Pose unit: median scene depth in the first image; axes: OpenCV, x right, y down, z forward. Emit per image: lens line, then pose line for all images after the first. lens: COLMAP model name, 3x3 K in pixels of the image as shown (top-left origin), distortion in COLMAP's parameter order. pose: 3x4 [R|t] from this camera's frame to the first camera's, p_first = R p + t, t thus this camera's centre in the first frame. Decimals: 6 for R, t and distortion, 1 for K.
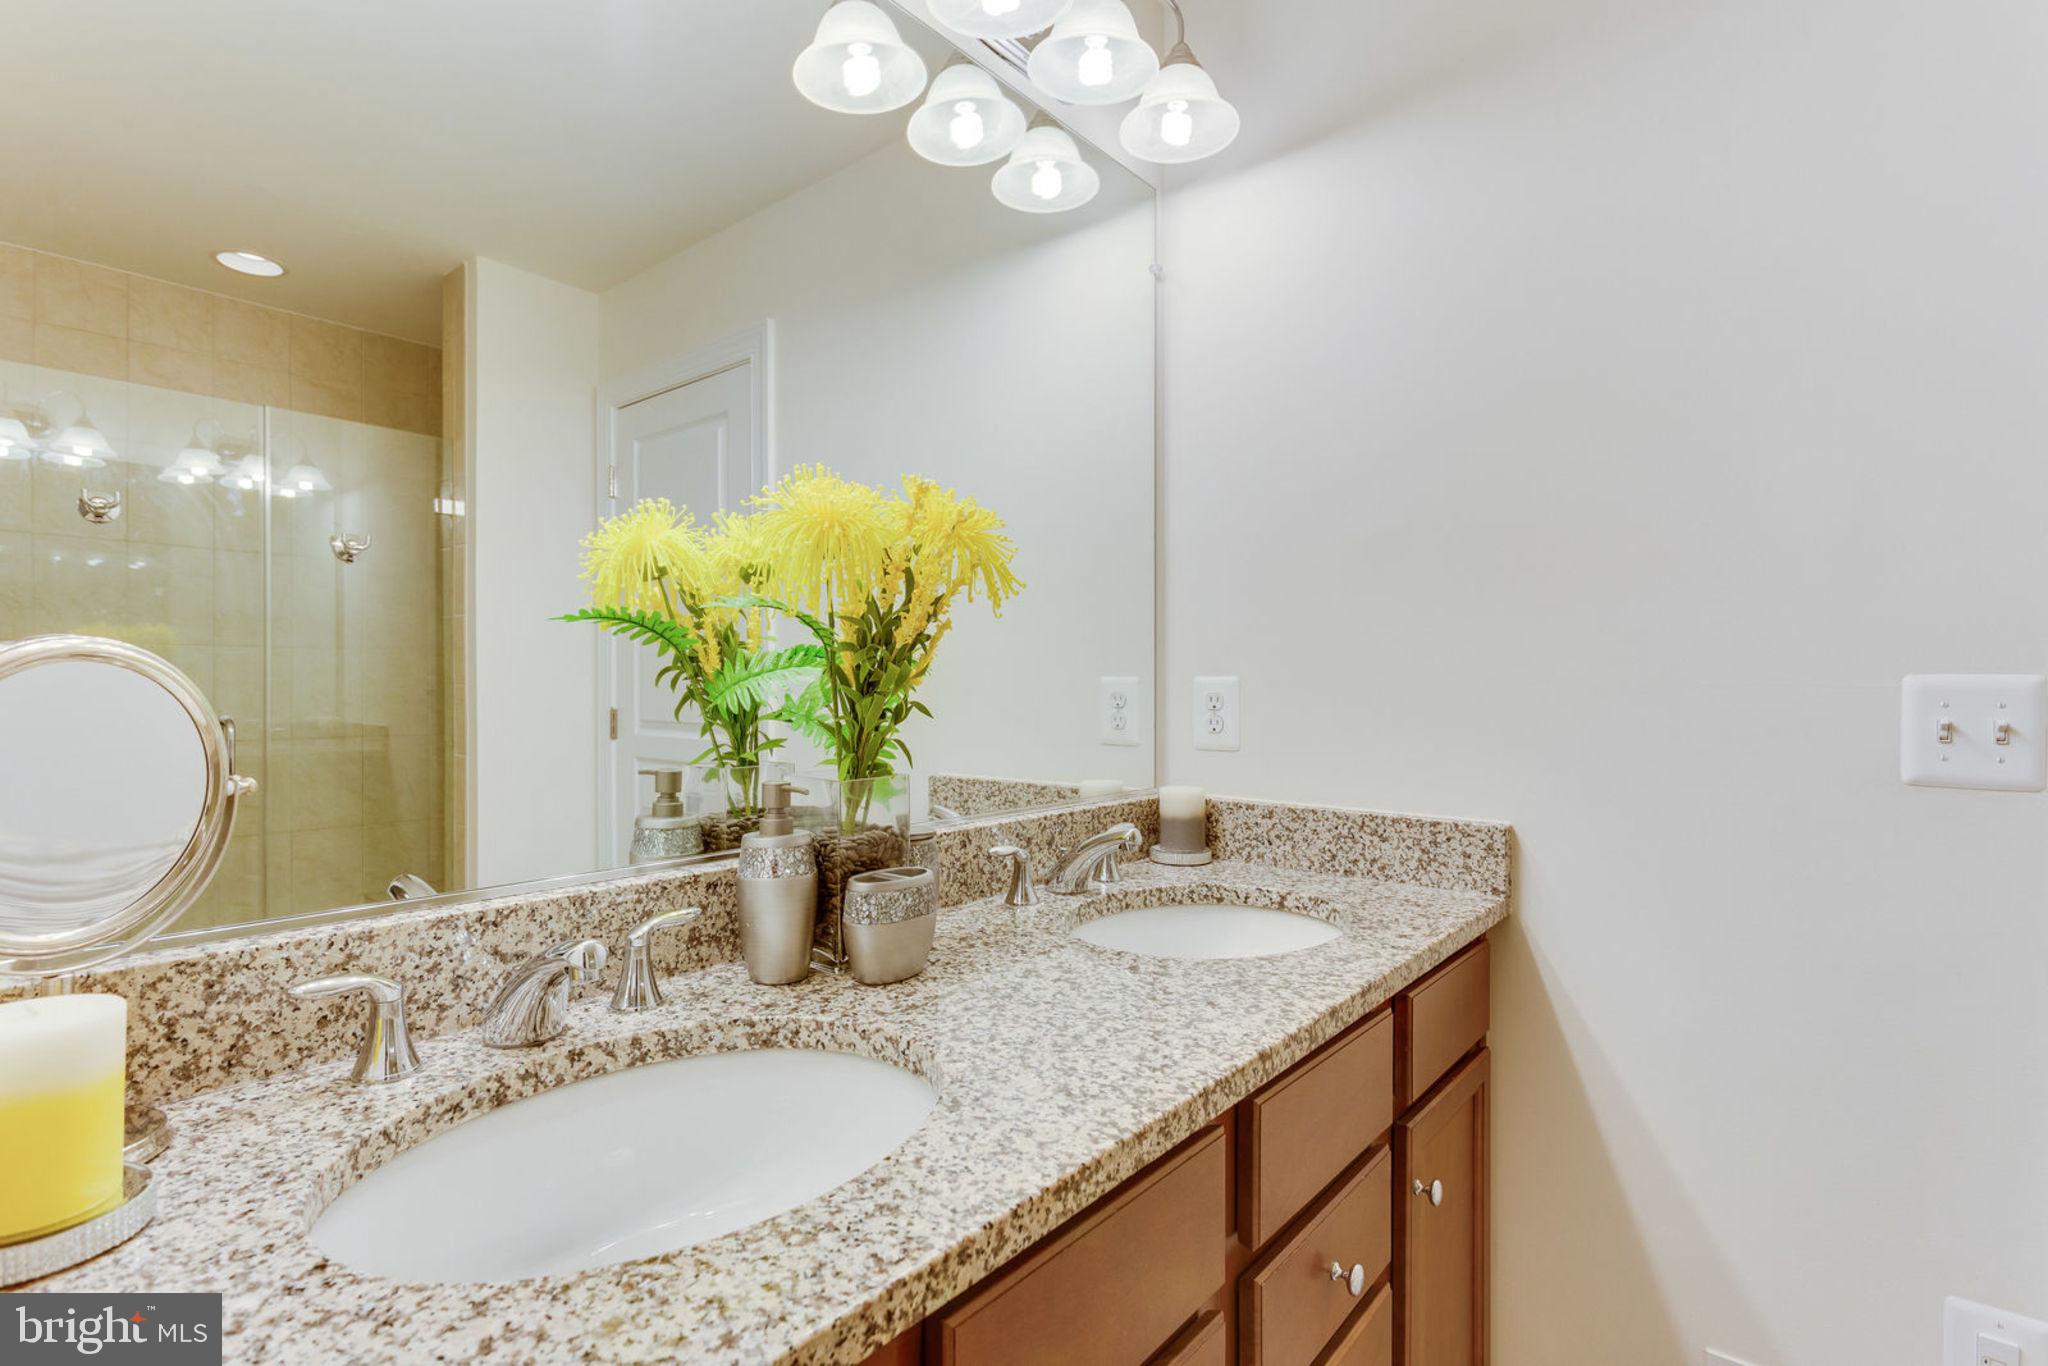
lens RADIAL K [[990.2, 0, 1025.2], [0, 990.2, 679.7], [0, 0, 1]] dist [0.002239, -0.001745]
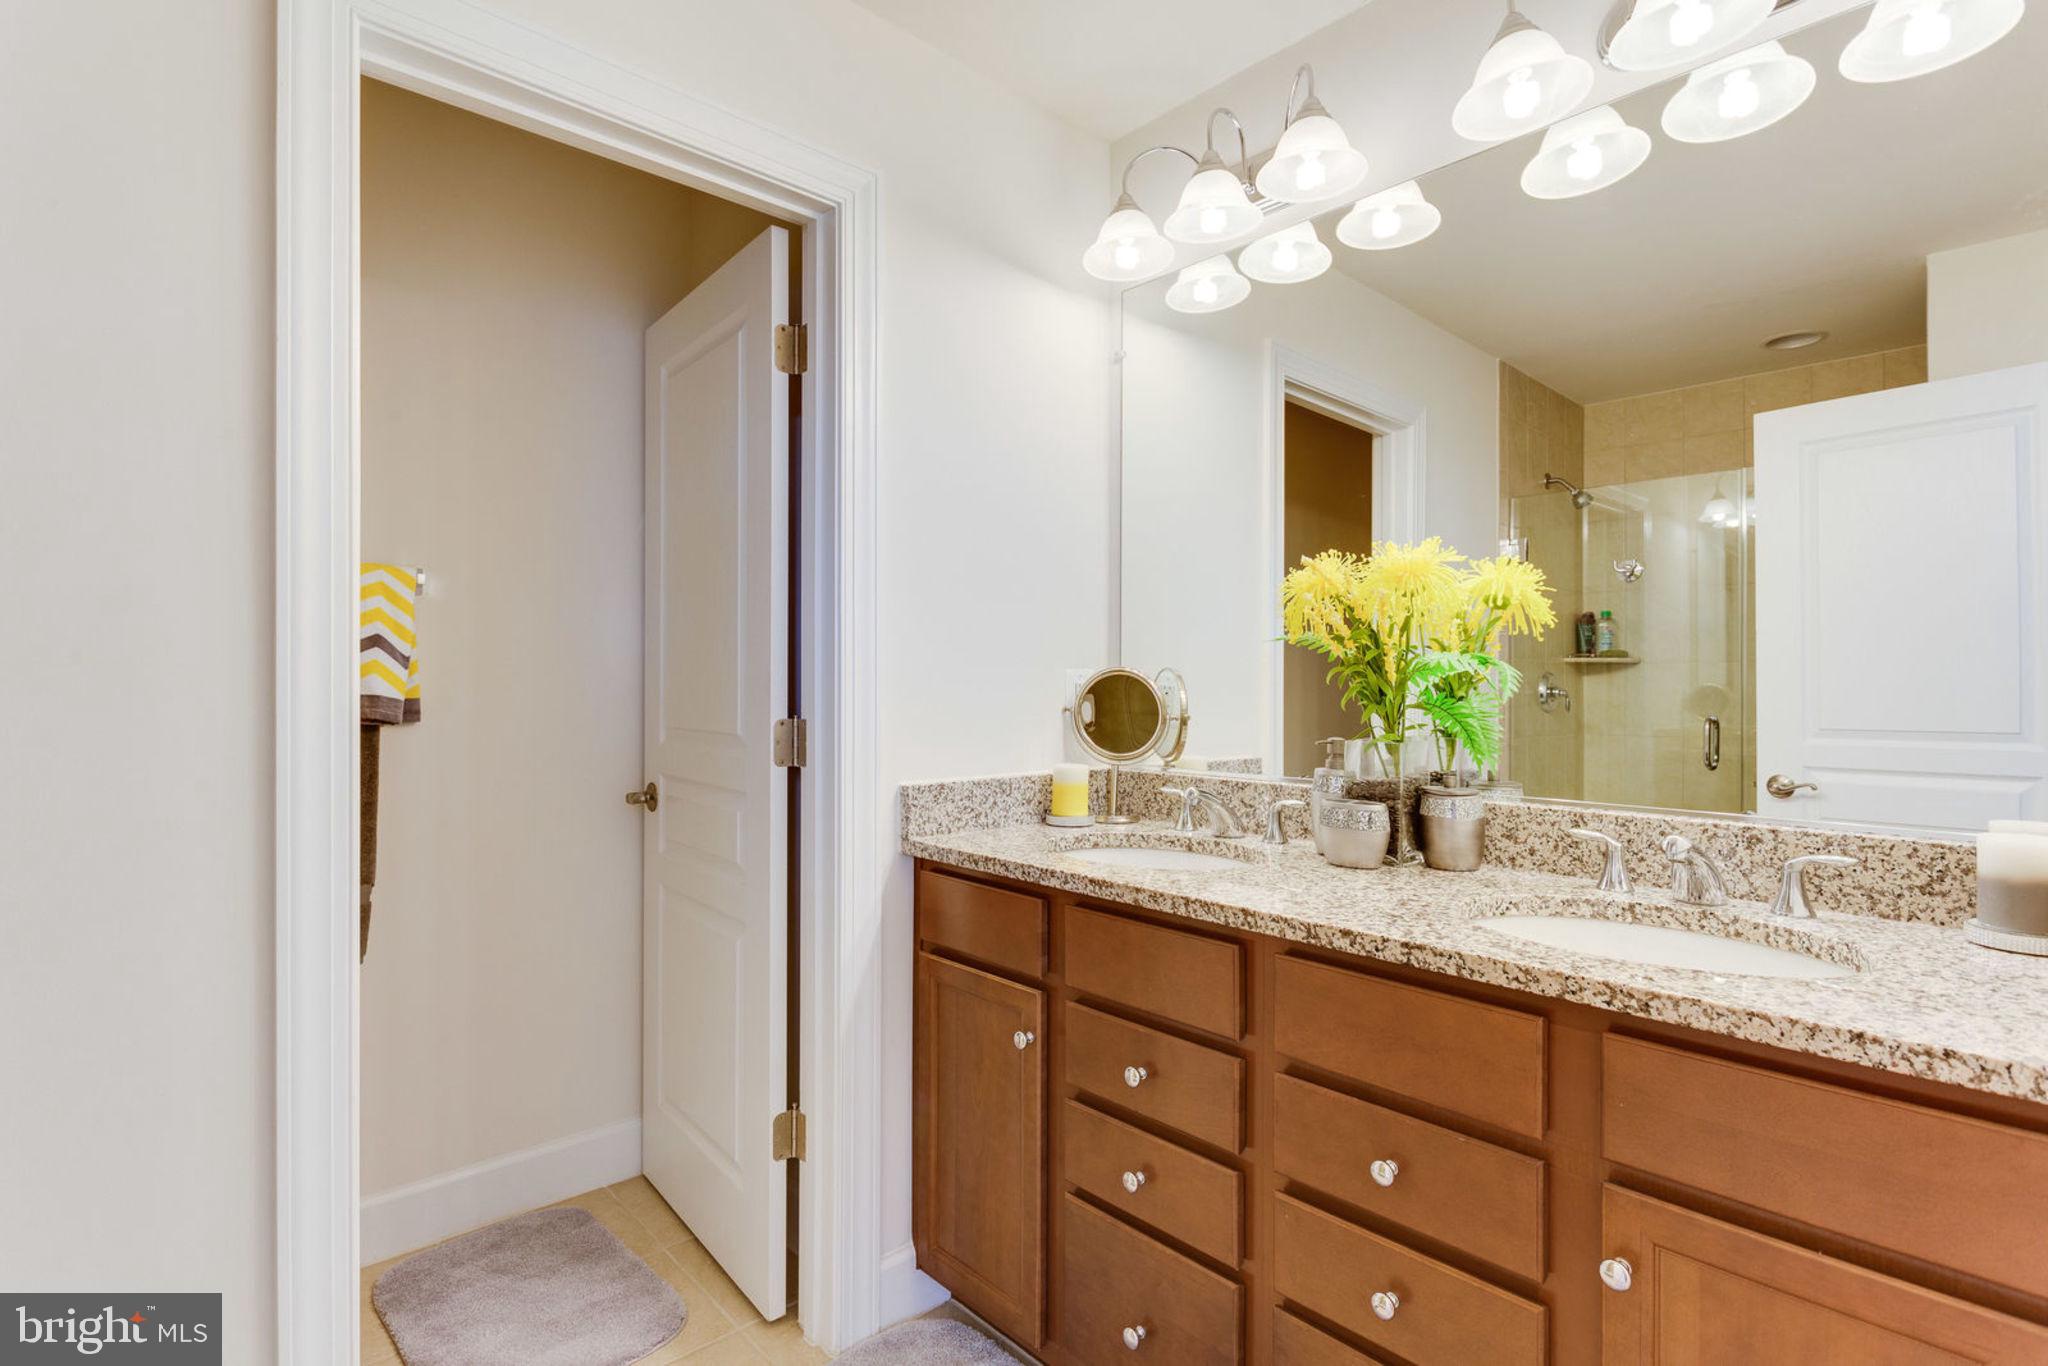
lens RADIAL K [[990.2, 0, 1025.2], [0, 990.2, 679.7], [0, 0, 1]] dist [0.002239, -0.001745]
pose [[-0.126704, -0.009758, -0.991893, 1.970646], [-0.006417, 0.999939, -0.009018, 0.027093], [0.991920, 0.005222, -0.126758, 0.897956]]
